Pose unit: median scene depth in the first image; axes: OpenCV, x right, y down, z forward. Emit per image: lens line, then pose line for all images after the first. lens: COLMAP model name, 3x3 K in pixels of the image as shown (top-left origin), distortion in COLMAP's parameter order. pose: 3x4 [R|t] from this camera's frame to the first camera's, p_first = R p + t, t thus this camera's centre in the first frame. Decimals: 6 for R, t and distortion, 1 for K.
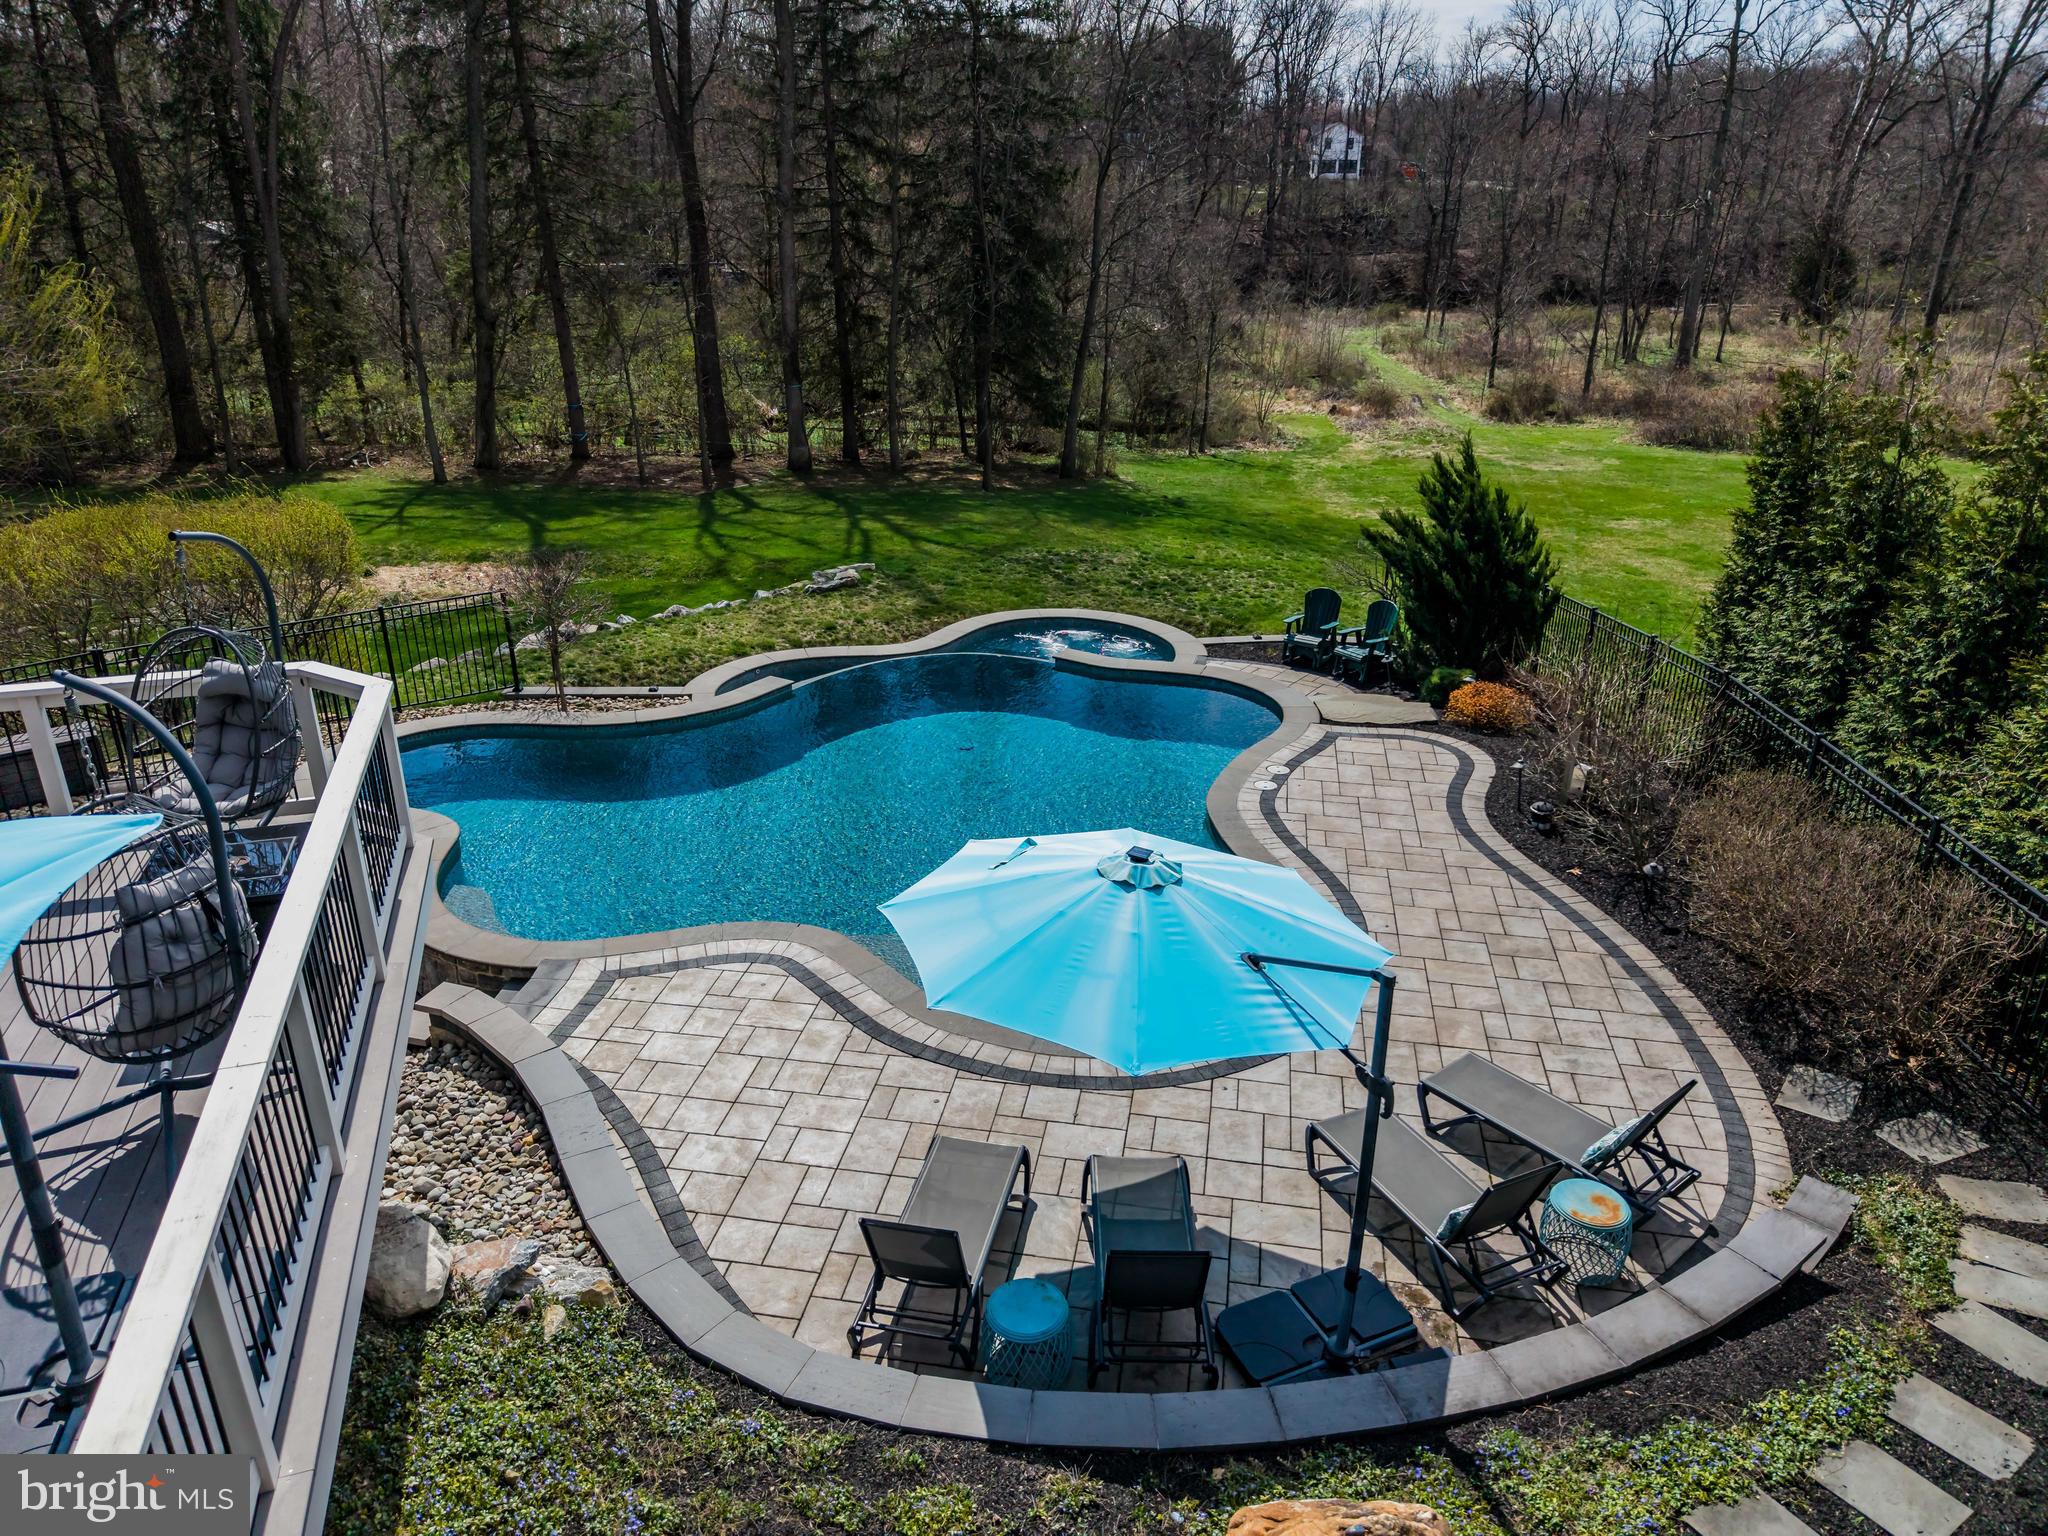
lens RADIAL K [[1379.7, 0, 1024.0], [0, 1379.7, 768.0], [0, 0, 1]] dist [0.065543, -0.091134]
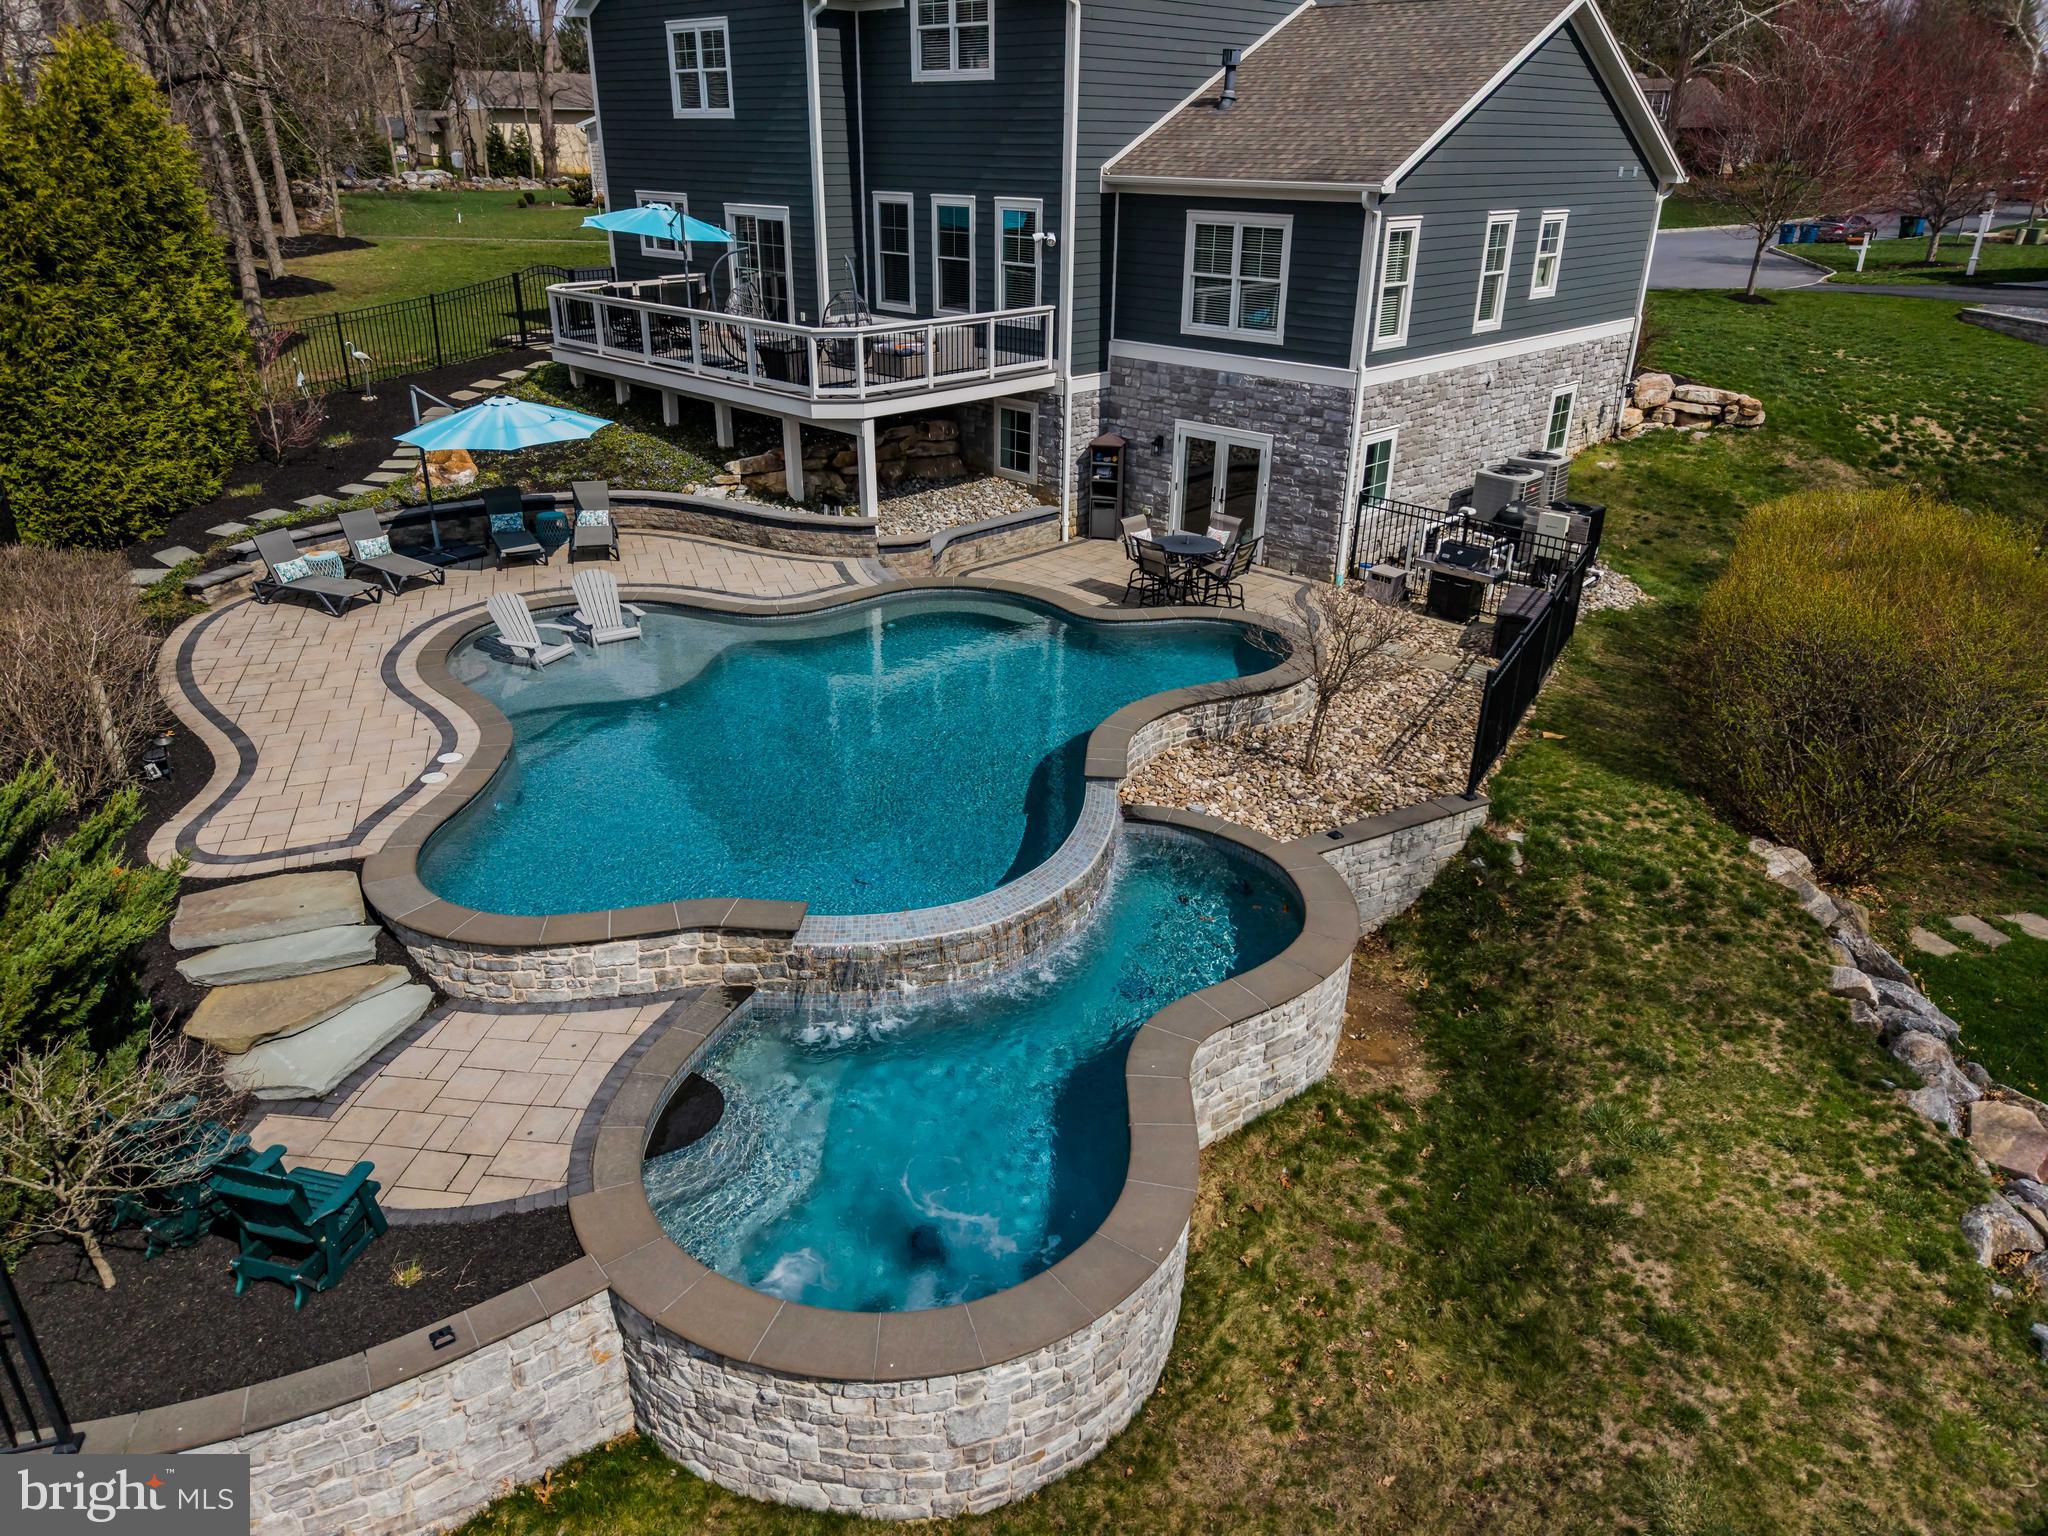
lens RADIAL K [[1379.7, 0, 1024.0], [0, 1379.7, 768.0], [0, 0, 1]] dist [0.065543, -0.091134]
pose [[-0.883520, 0.191619, -0.427405, 0.058151], [-0.187023, 0.692276, 0.696977, -0.178716], [0.429436, 0.695727, -0.575802, 0.424885]]
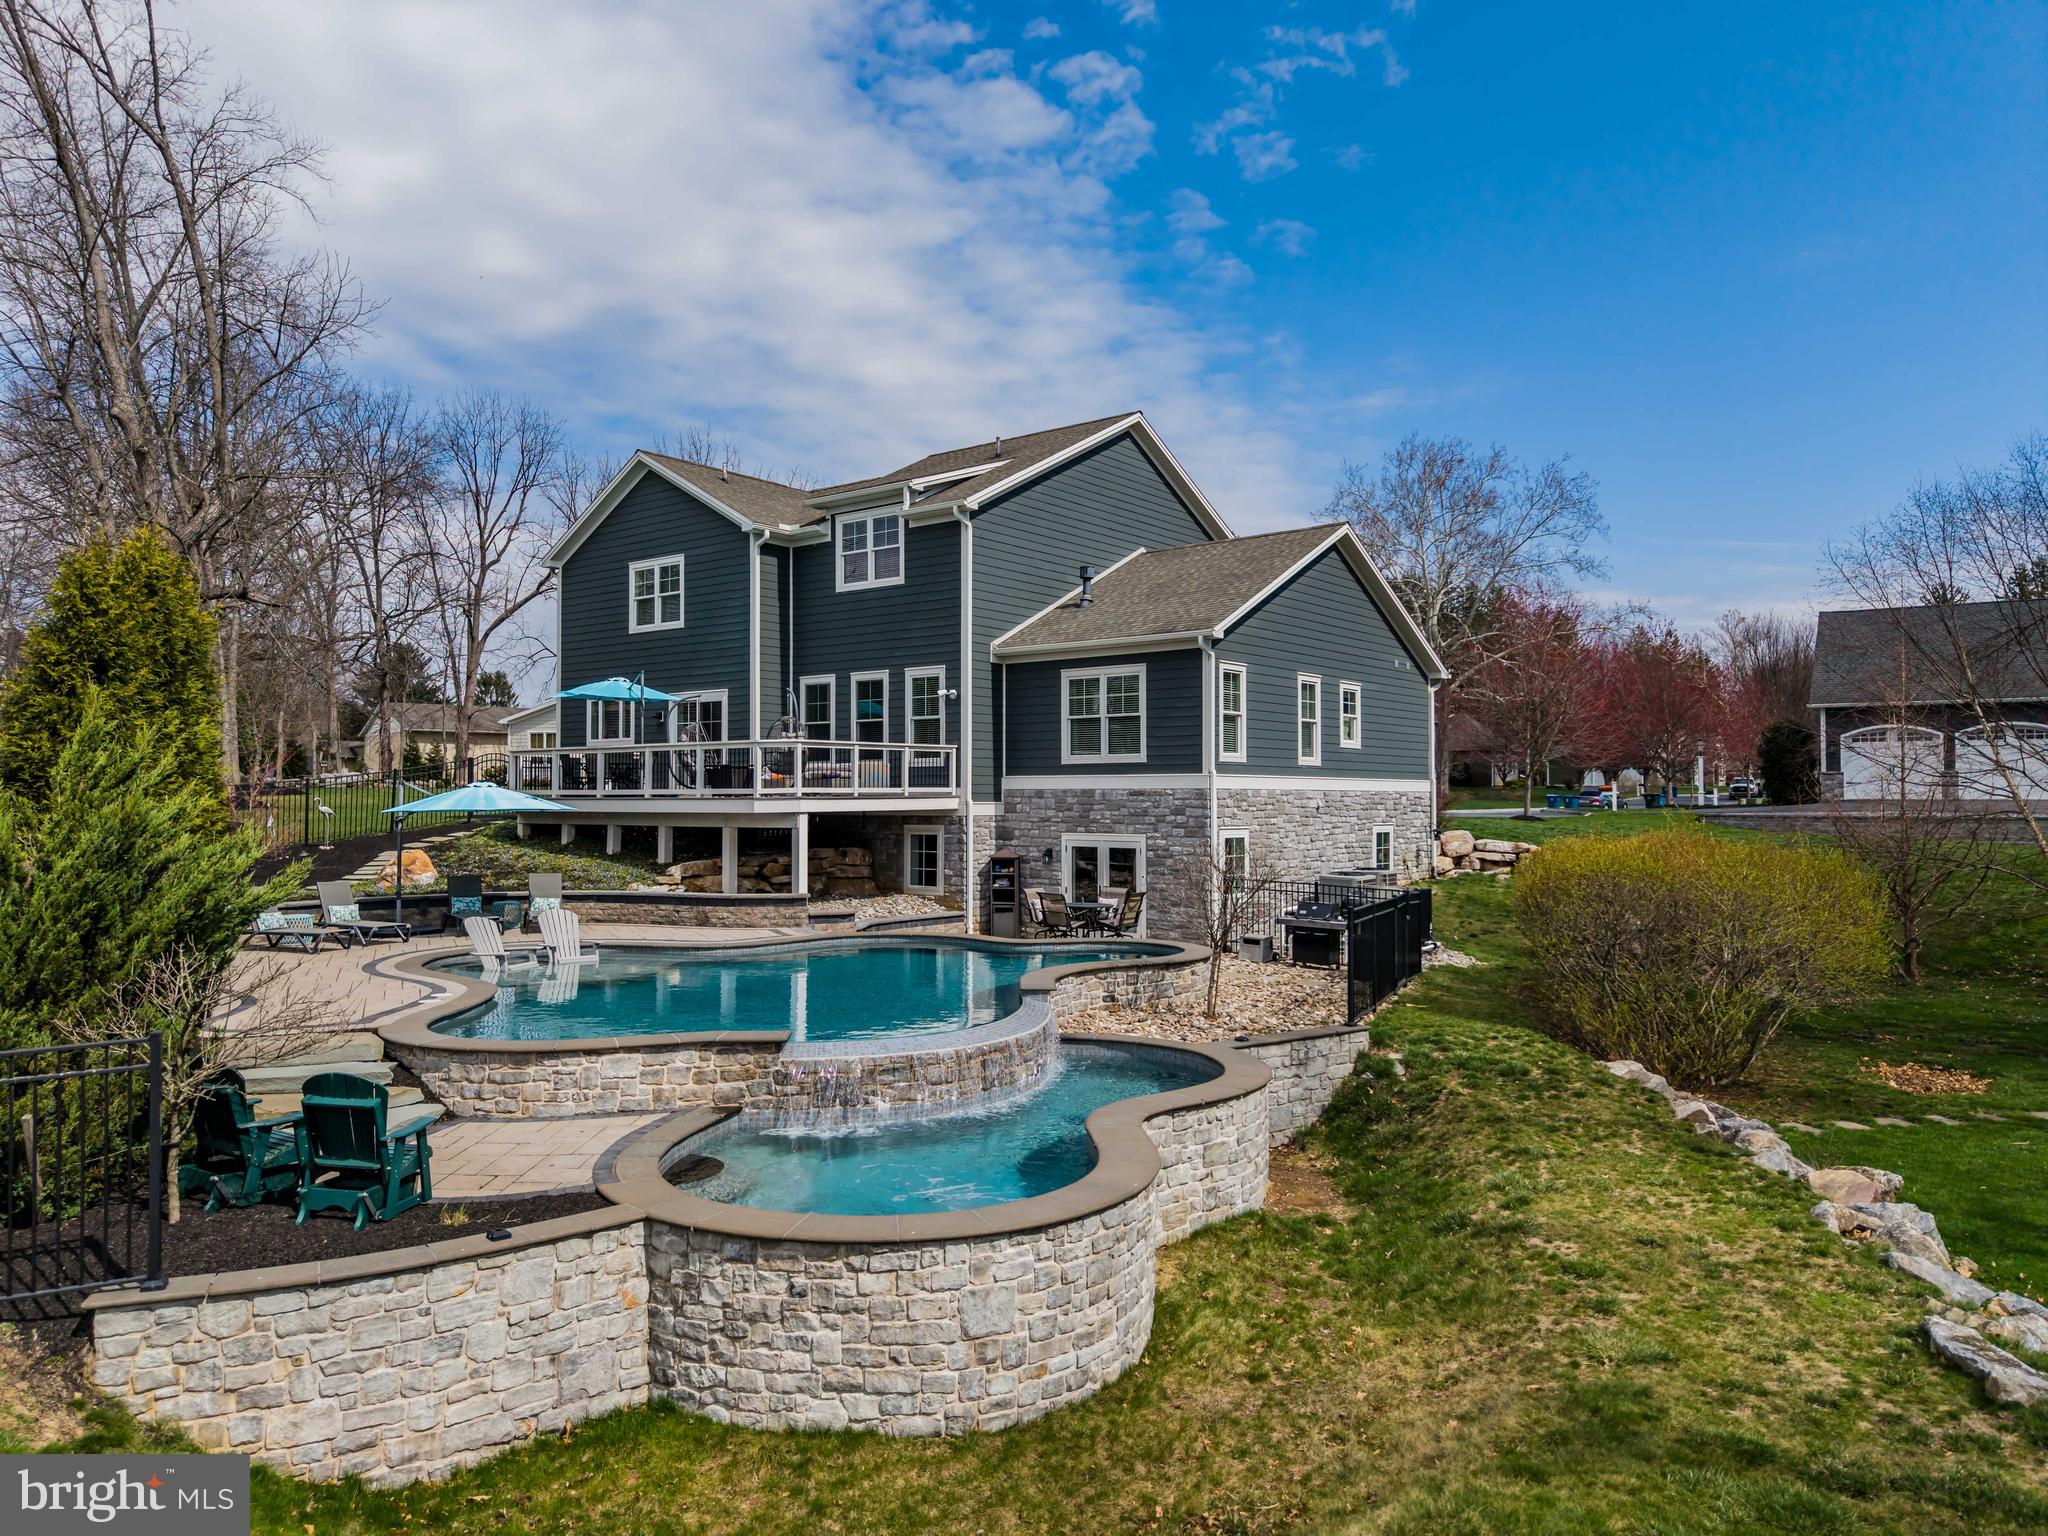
lens RADIAL K [[1370.1, 0, 1024.0], [0, 1370.1, 768.0], [0, 0, 1]] dist [0.130402, -0.244783]
pose [[-0.831818, -0.003287, -0.555039, 0.096636], [-0.210831, 0.926906, 0.310476, -0.139432], [0.513449, 0.375279, -0.771710, 0.485273]]
